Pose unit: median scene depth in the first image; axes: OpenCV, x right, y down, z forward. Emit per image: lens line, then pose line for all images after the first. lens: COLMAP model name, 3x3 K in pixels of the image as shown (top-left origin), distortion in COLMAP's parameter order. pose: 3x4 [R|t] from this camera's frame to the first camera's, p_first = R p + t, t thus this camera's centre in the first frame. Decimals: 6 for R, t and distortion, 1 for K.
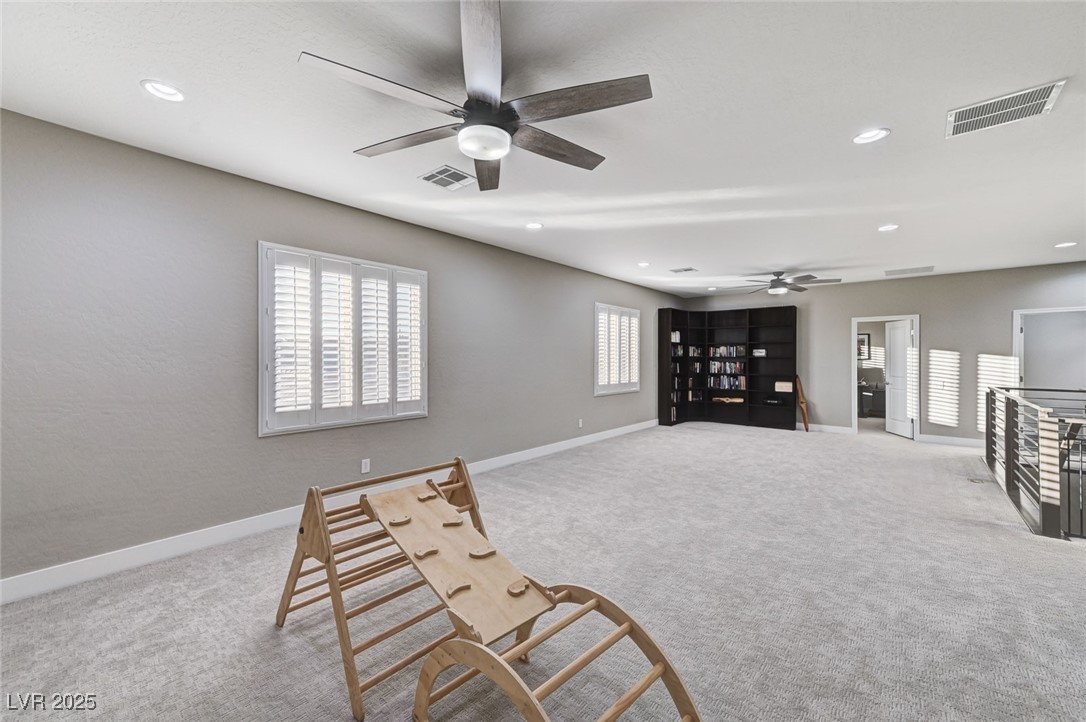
lens RADIAL K [[440.5, 0, 538.3], [0, 440.5, 357.5], [0, 0, 1]] dist [-0.000948, -0.000015]
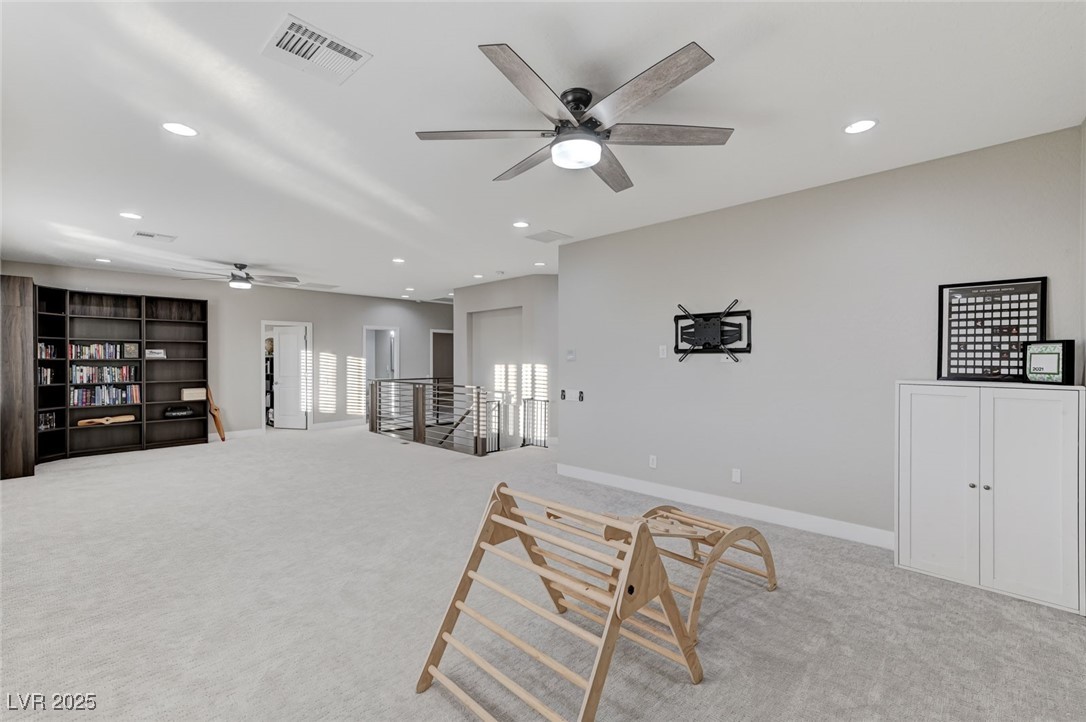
lens RADIAL K [[494.5, 0, 538.8], [0, 494.5, 359.1], [0, 0, 1]] dist [0.002565, 0.000327]
pose [[0.016645, -0.003982, 0.999854, -0.361964], [0.005227, 0.999979, 0.003895, -0.001790], [-0.999848, 0.005161, 0.016665, 0.301119]]
